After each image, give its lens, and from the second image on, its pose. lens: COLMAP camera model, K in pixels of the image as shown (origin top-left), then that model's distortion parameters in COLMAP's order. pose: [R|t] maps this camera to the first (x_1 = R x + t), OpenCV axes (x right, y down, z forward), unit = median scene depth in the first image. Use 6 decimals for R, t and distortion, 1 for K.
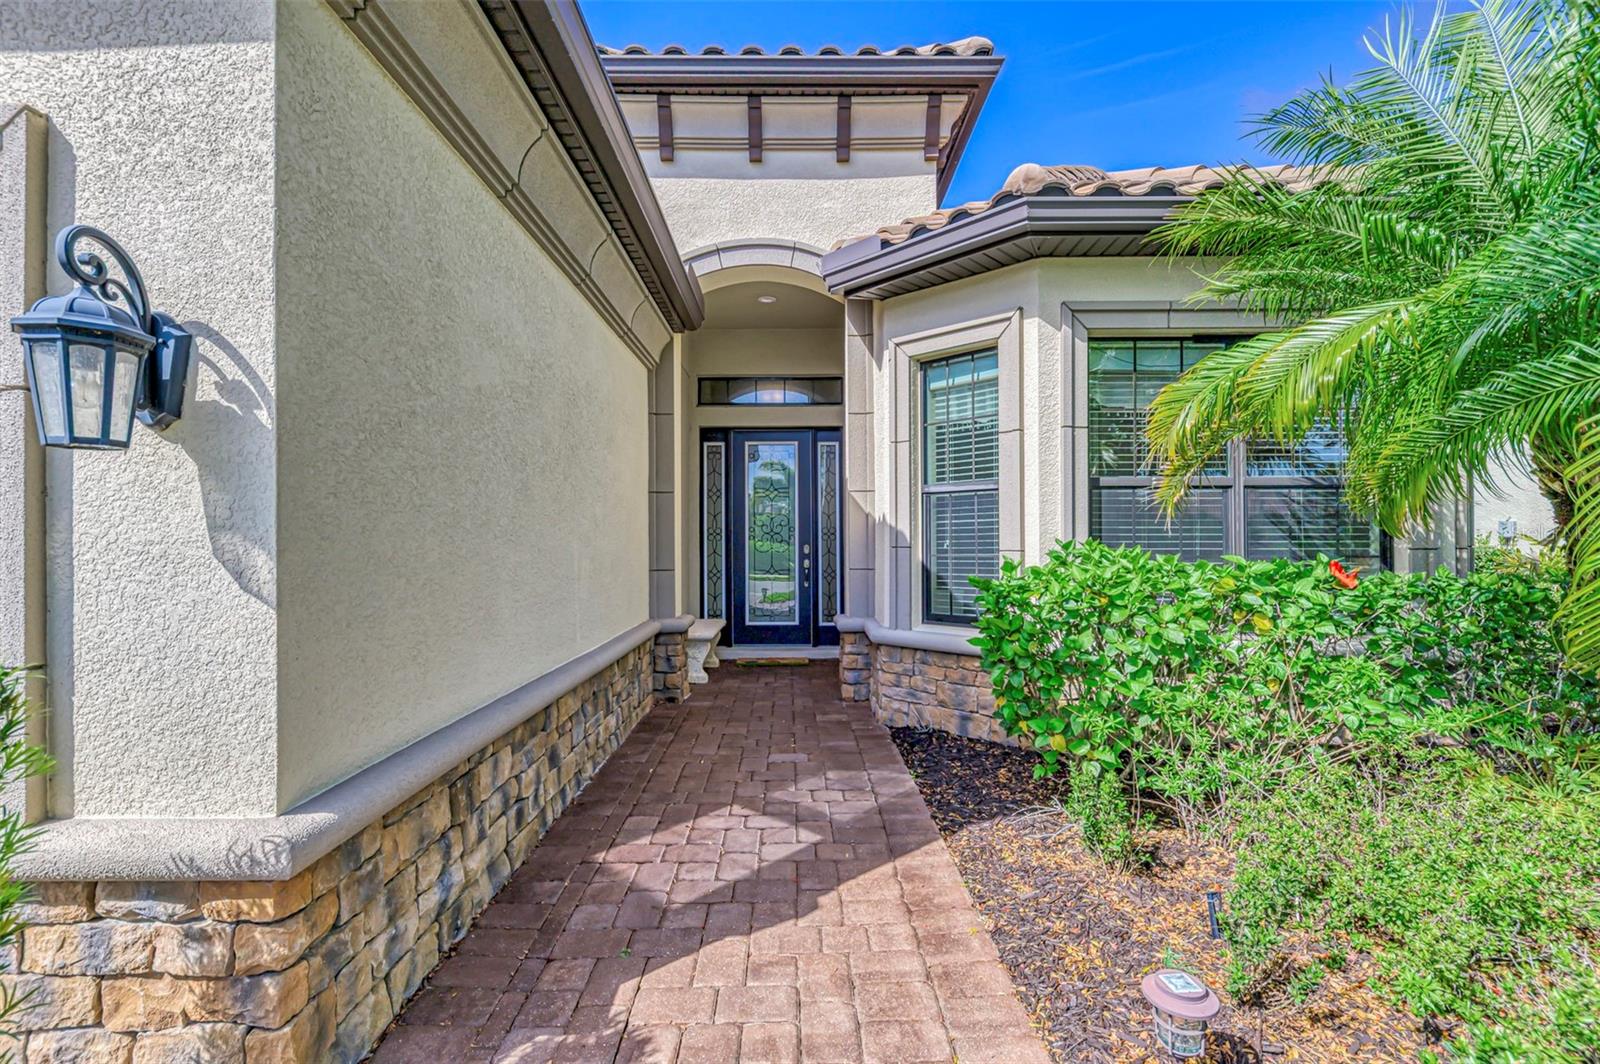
lens RADIAL K [[726.7, 0, 795.3], [0, 726.7, 529.1], [0, 0, 1]] dist [-0.002151, -0.000223]
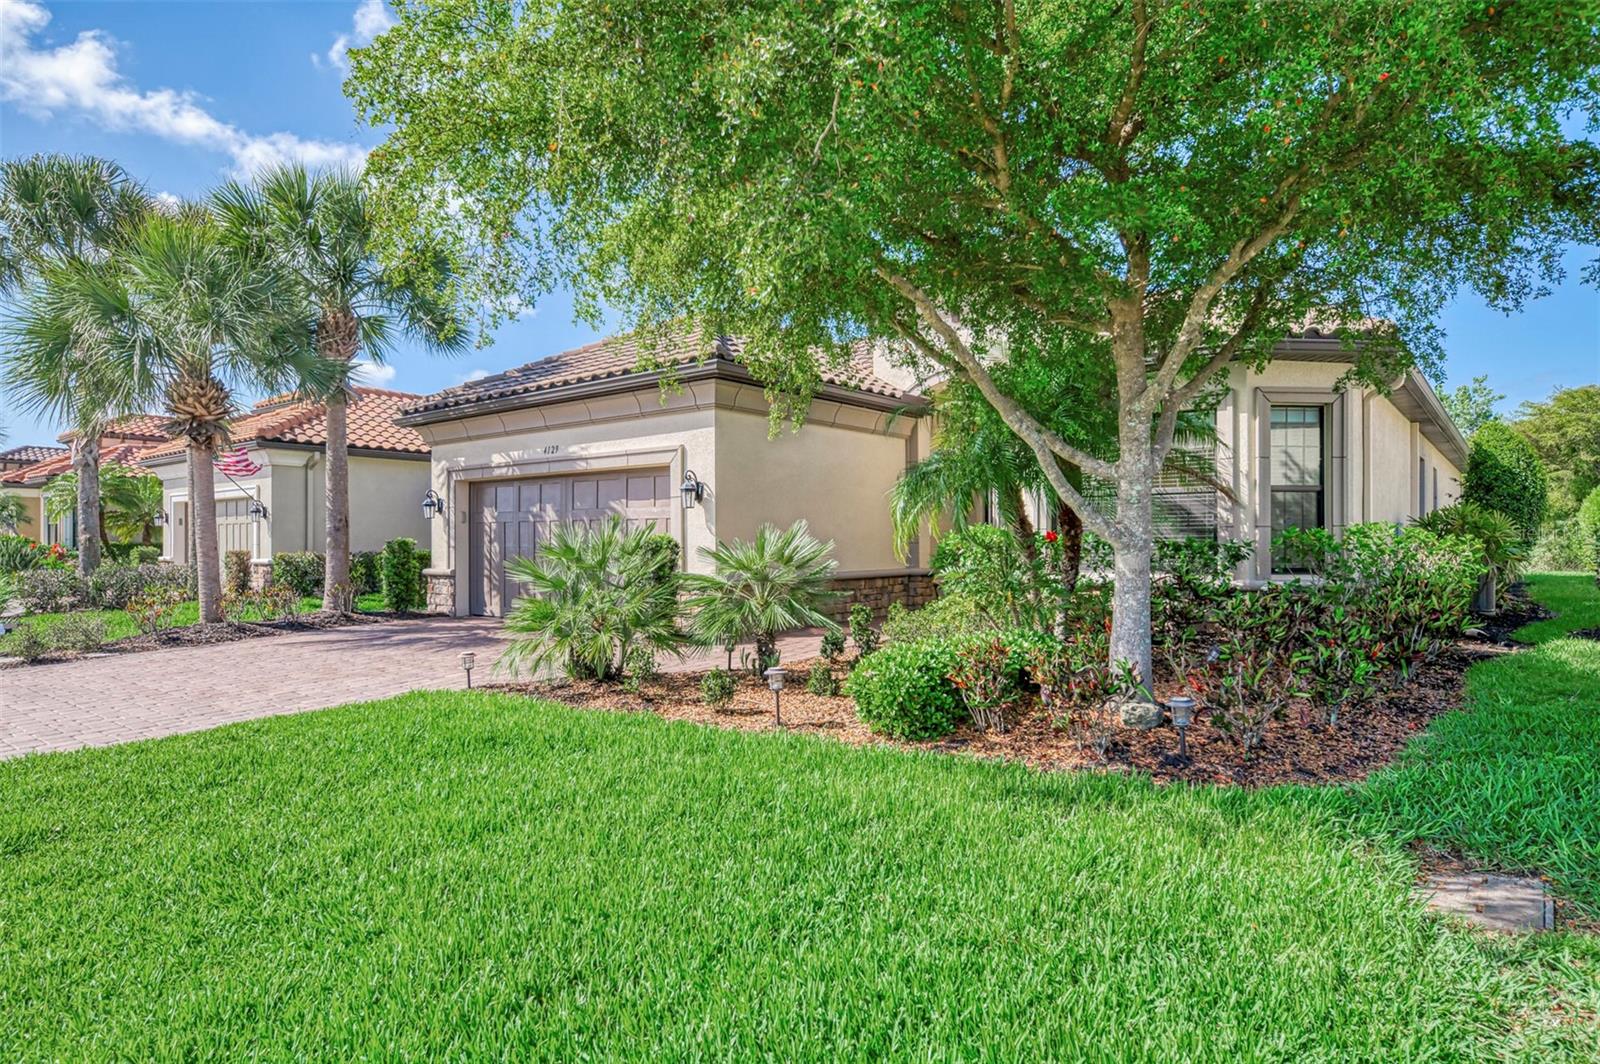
lens RADIAL K [[898.9, 0, 797.0], [0, 898.9, 534.5], [0, 0, 1]] dist [-0.001994, -0.000052]
pose [[0.769828, -0.007531, -0.638207, 1.282275], [0.012205, 0.999921, 0.002922, 0.027216], [0.638135, -0.010039, 0.769859, -1.195697]]
